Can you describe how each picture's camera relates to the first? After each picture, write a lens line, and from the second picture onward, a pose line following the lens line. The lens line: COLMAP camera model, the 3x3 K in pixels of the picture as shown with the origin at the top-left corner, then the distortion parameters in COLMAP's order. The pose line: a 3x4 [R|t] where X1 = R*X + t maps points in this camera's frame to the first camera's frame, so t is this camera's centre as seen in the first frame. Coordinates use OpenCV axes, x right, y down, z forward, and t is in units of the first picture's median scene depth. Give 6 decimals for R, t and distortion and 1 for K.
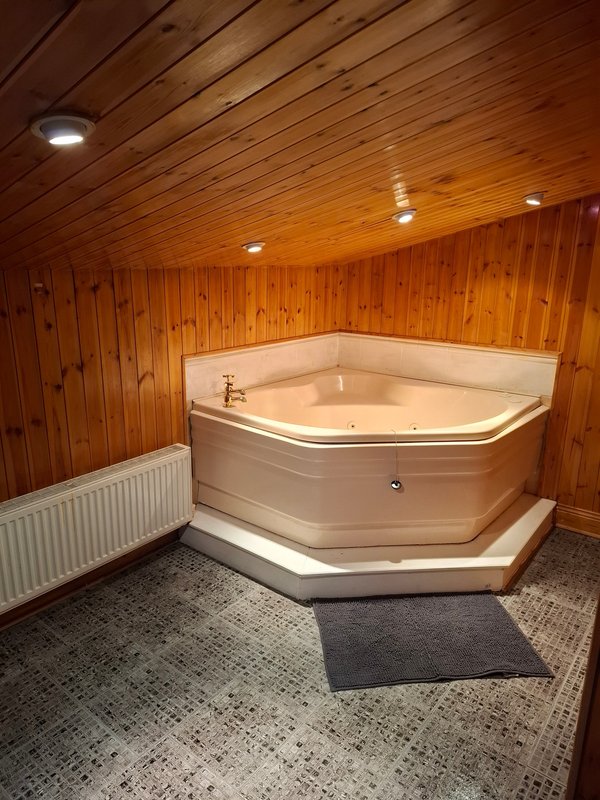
lens RADIAL K [[559.4, 0, 295.1], [0, 559.4, 404.2], [0, 0, 1]] dist [0.062550, -0.064676]
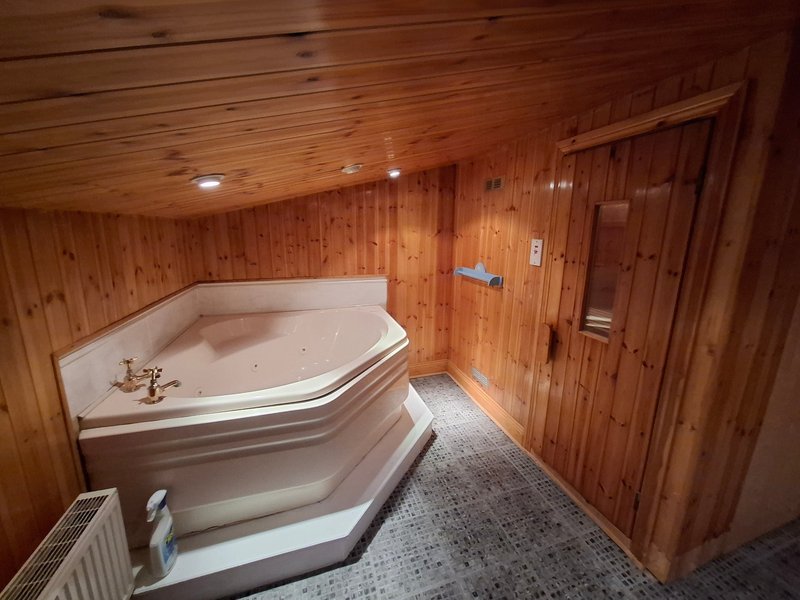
lens RADIAL K [[316.0, 0, 409.8], [0, 316.0, 292.7], [0, 0, 1]] dist [-0.007698, 0.002659]
pose [[0.545952, -0.169854, 0.820418, -0.242975], [0.211852, 0.975399, 0.060962, -0.084483], [-0.810590, 0.140525, 0.568505, 0.458269]]
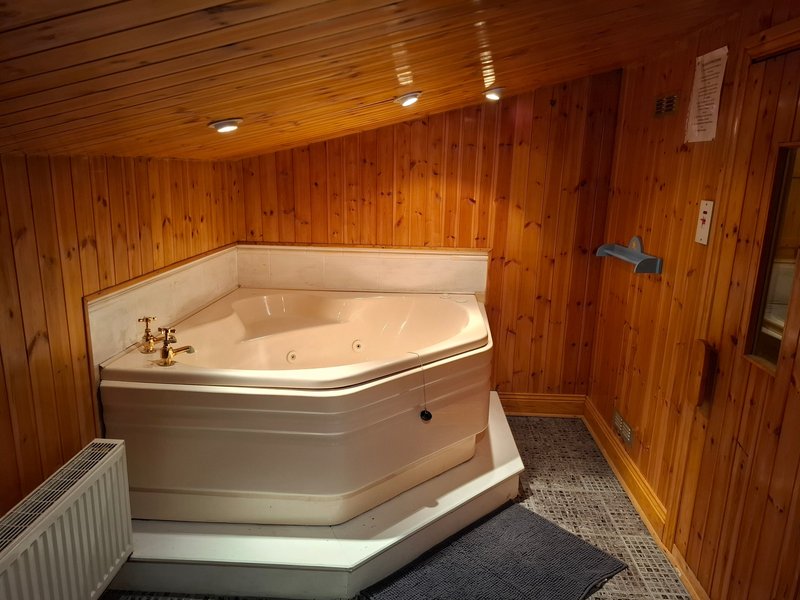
lens RADIAL K [[559.4, 0, 417.6], [0, 559.4, 298.2], [0, 0, 1]] dist [0.062550, -0.064676]
pose [[0.795735, -0.126611, 0.592263, -0.262721], [0.139931, 0.989880, 0.023607, -0.046055], [-0.589258, 0.064091, 0.805399, 0.262988]]
